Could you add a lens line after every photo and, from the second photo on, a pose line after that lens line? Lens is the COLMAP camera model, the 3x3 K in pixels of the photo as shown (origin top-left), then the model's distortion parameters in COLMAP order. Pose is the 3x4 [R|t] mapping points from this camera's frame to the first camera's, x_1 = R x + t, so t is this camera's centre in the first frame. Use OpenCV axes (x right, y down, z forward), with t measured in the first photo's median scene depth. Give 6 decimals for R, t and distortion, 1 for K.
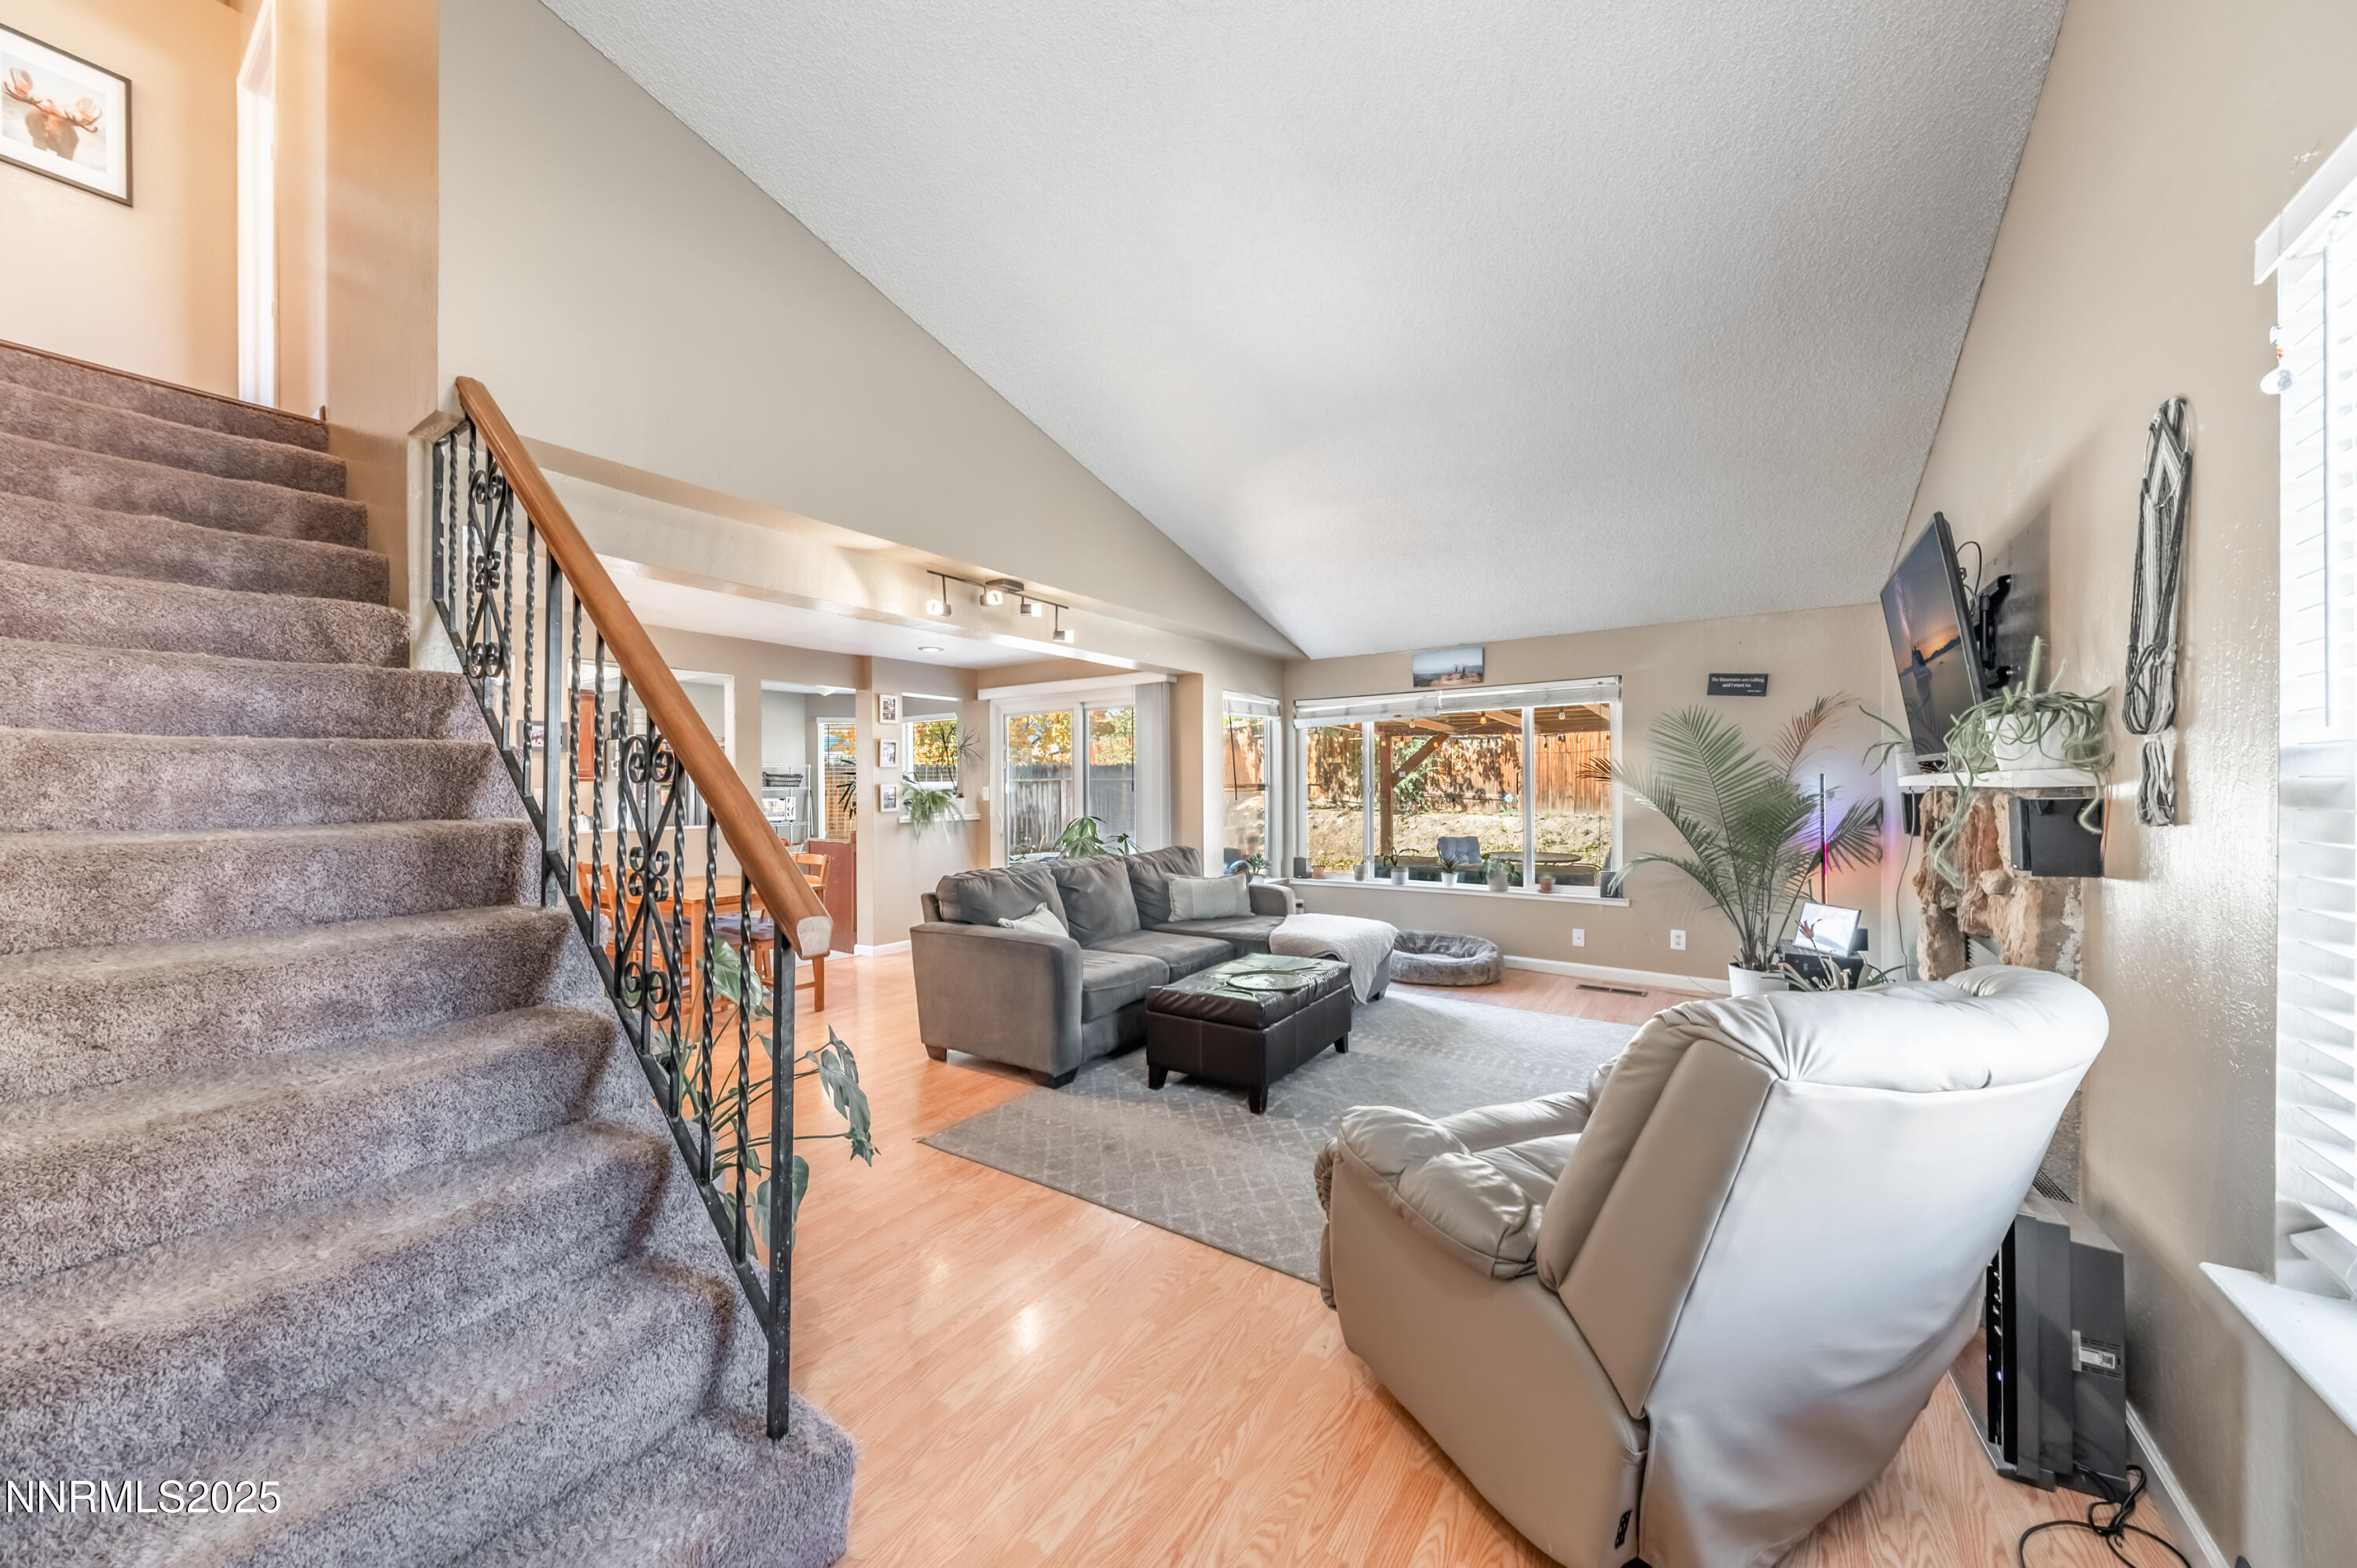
lens RADIAL K [[825.7, 0, 1158.7], [0, 825.7, 779.2], [0, 0, 1]] dist [0.006950, -0.000027]
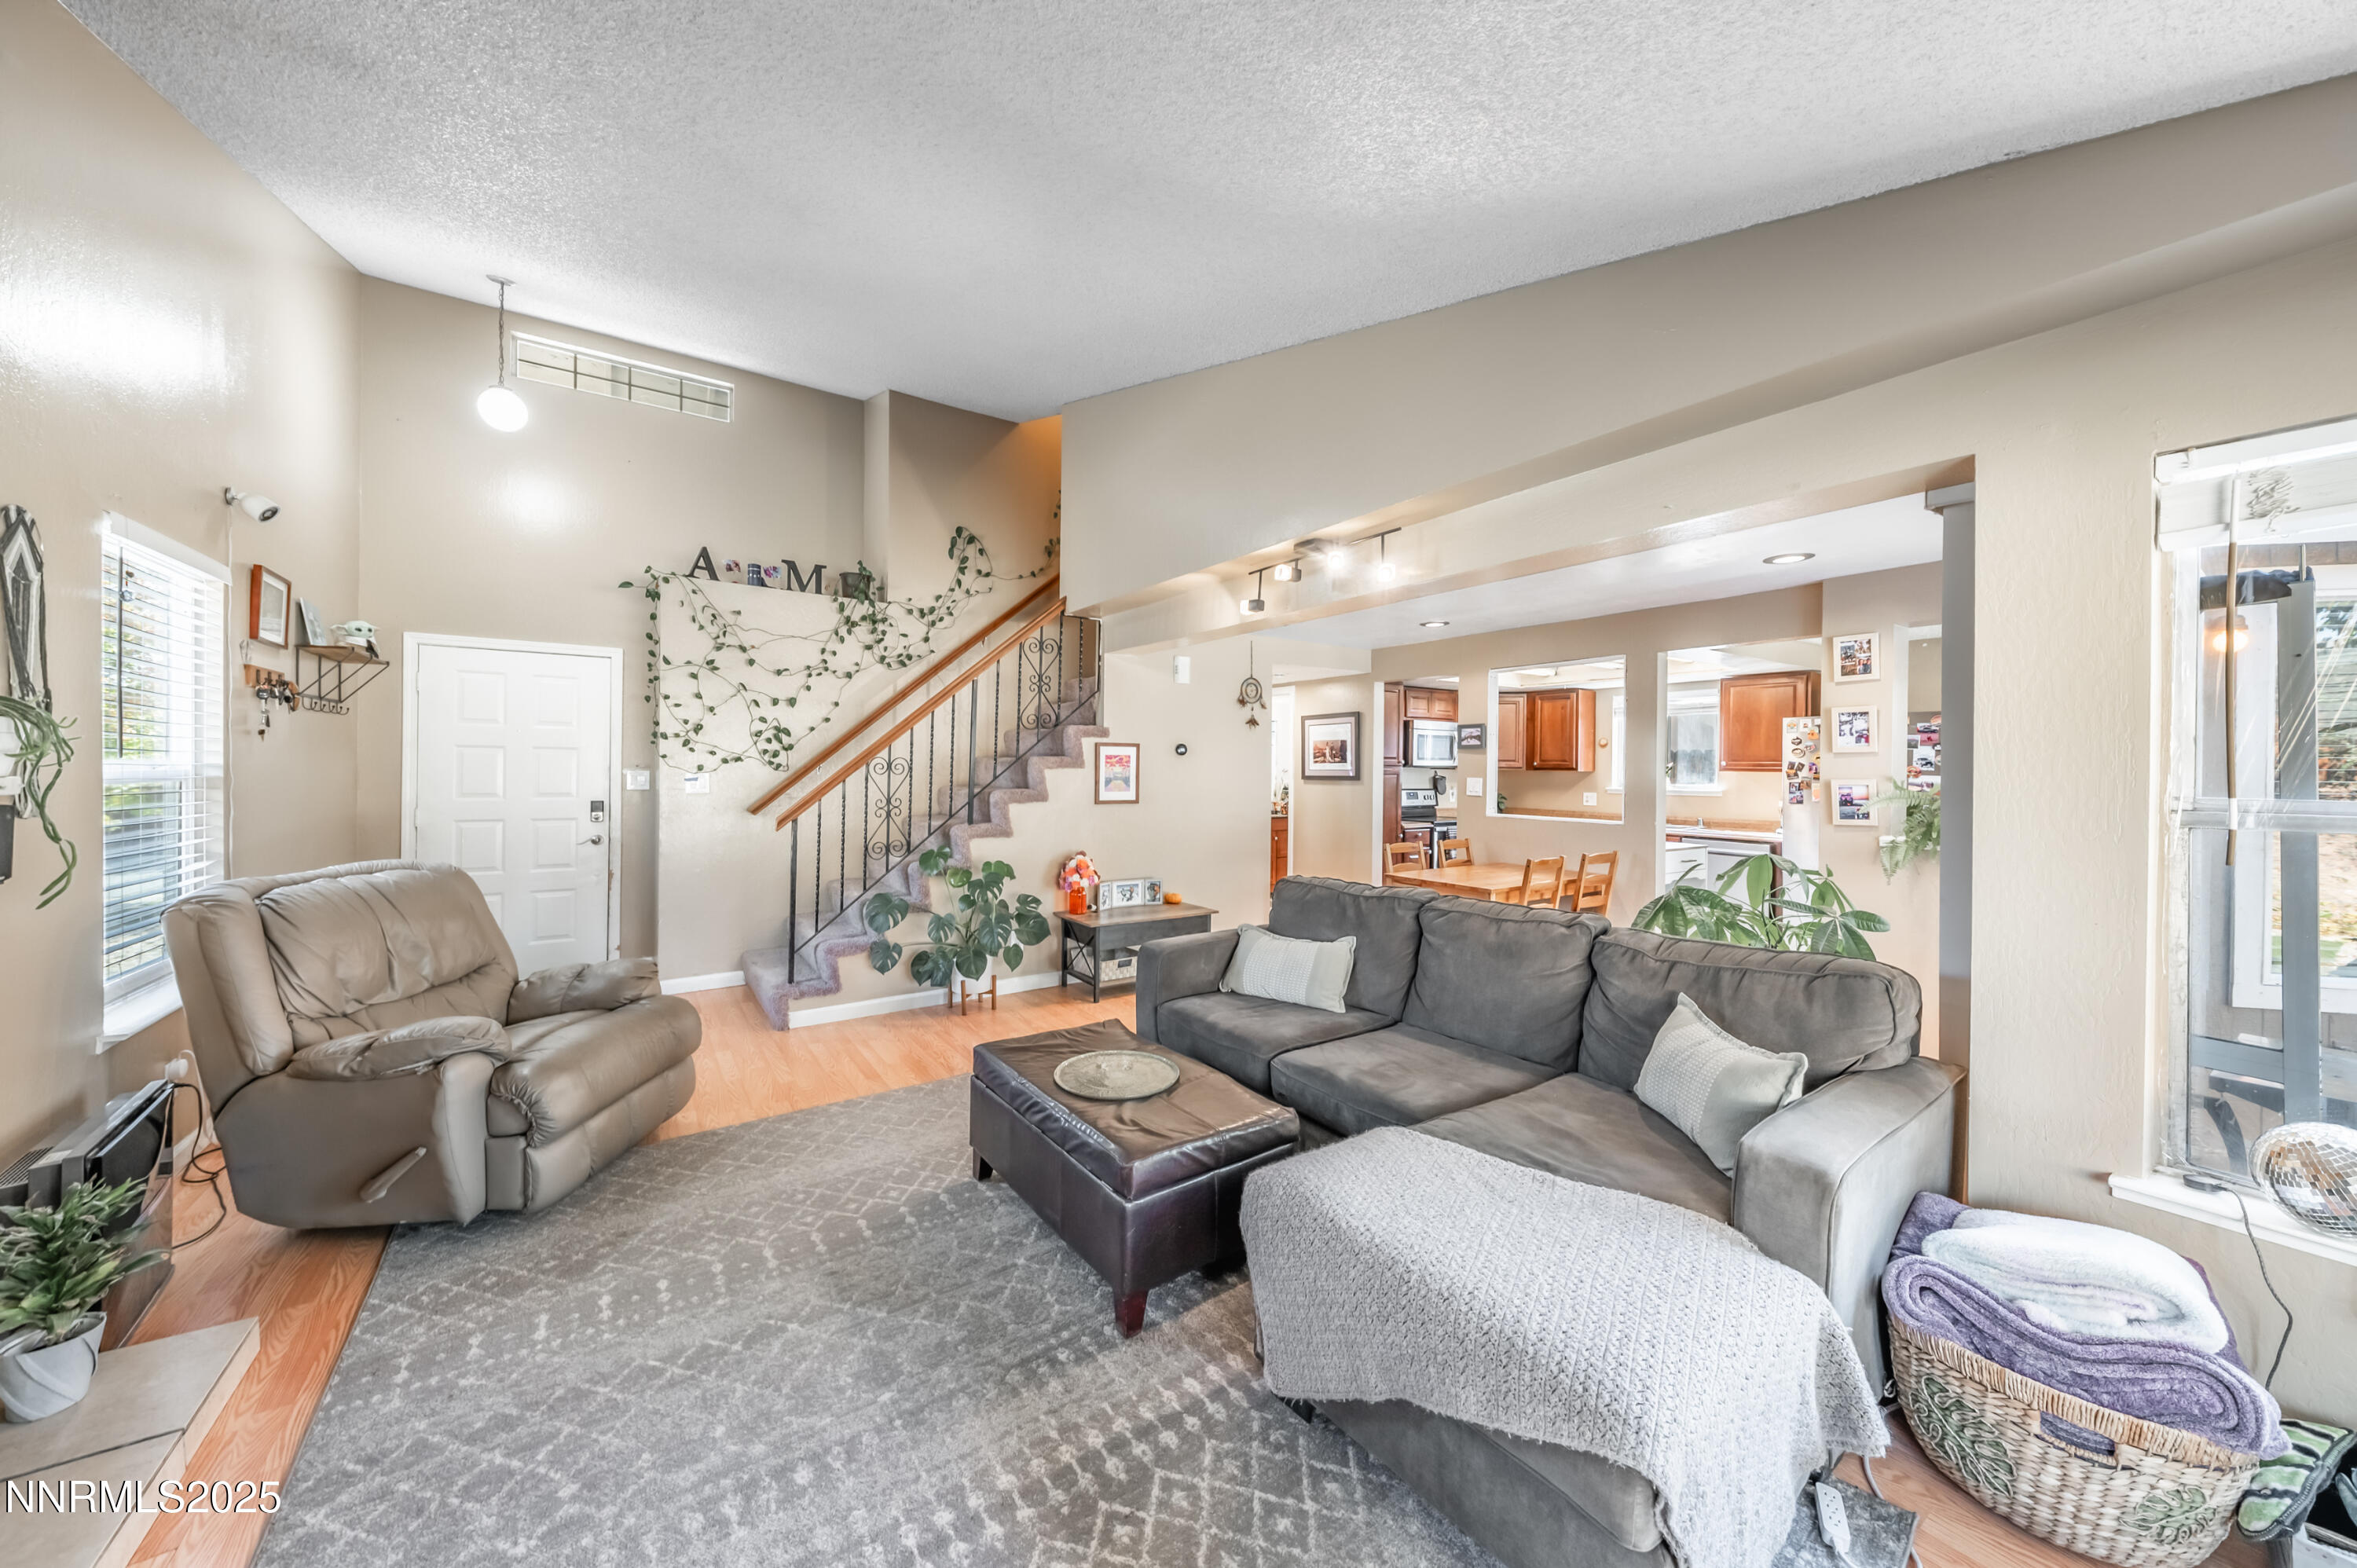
lens RADIAL K [[815.7, 0, 1204.2], [0, 815.7, 782.8], [0, 0, 1]] dist [0.009751, -0.000061]
pose [[-0.324797, 0.026846, -0.945403, 0.546075], [0.004684, 0.999630, 0.026776, -0.013173], [0.945772, 0.004268, -0.324803, 0.982371]]
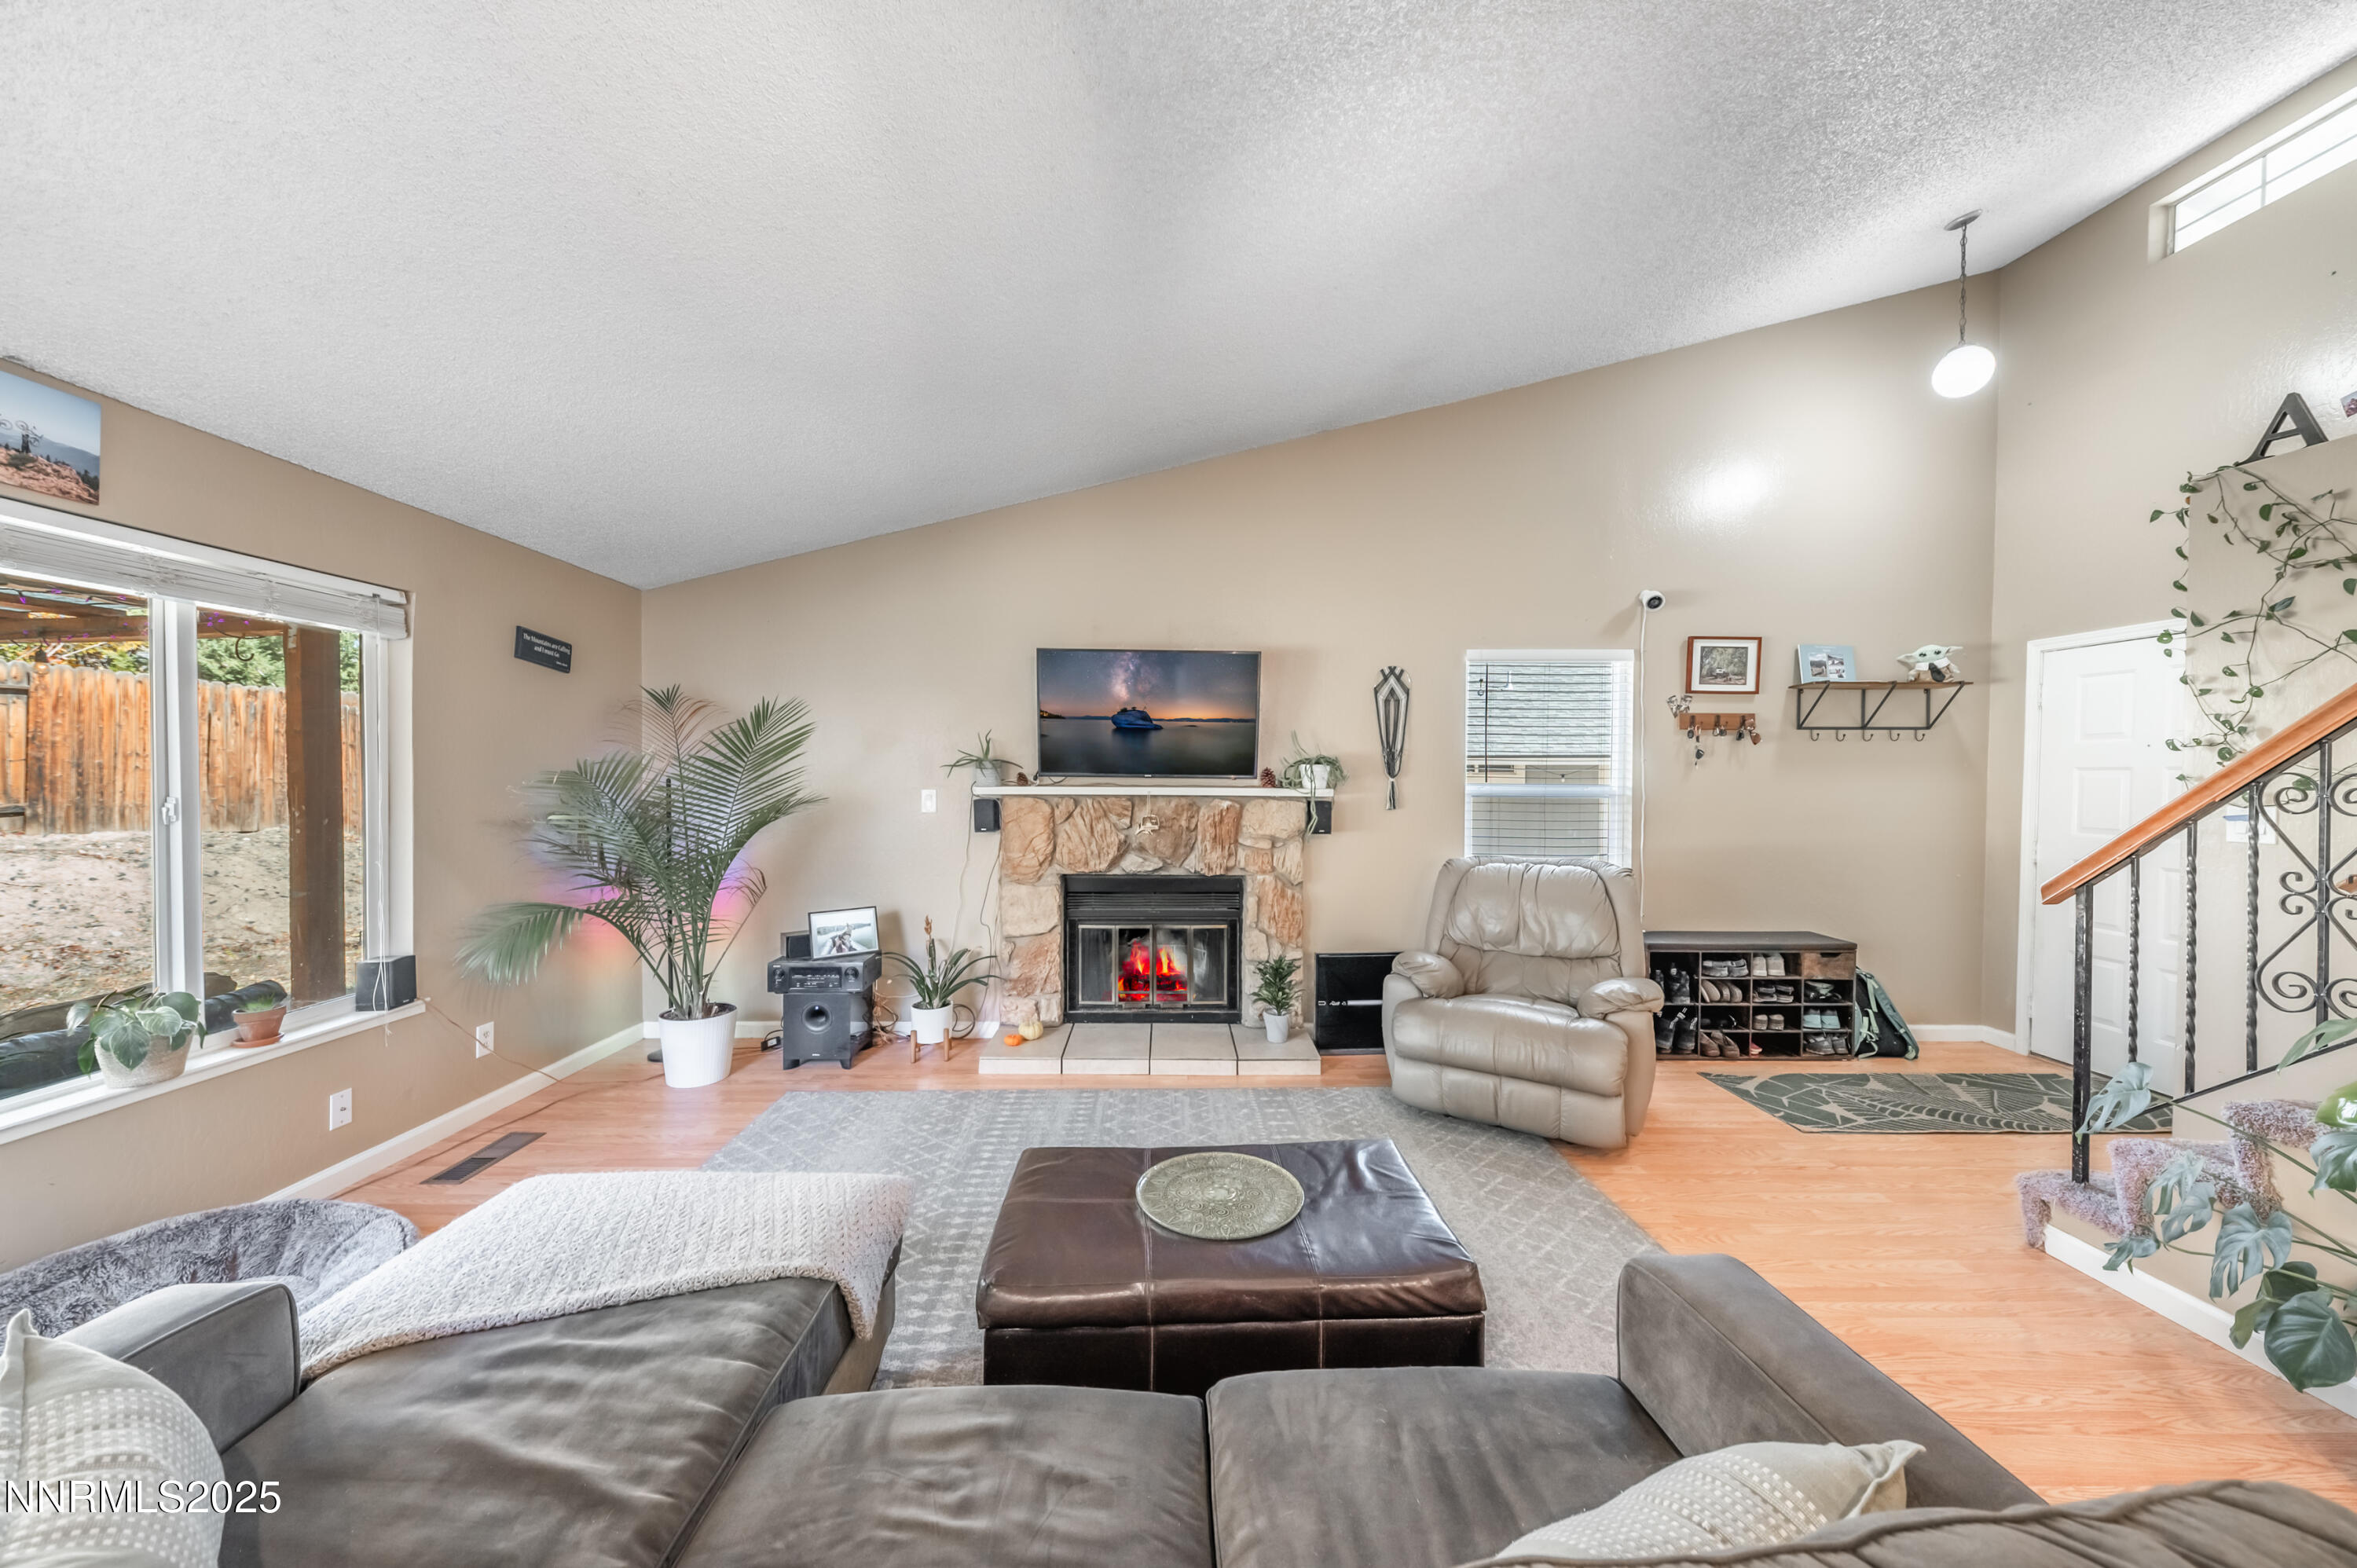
lens RADIAL K [[815.7, 0, 1204.2], [0, 815.7, 782.8], [0, 0, 1]] dist [0.009751, -0.000061]
pose [[-0.620969, -0.007250, 0.783801, -0.202817], [-0.014660, 0.999890, -0.002366, -0.007168], [-0.783698, -0.012960, -0.621007, 0.982297]]
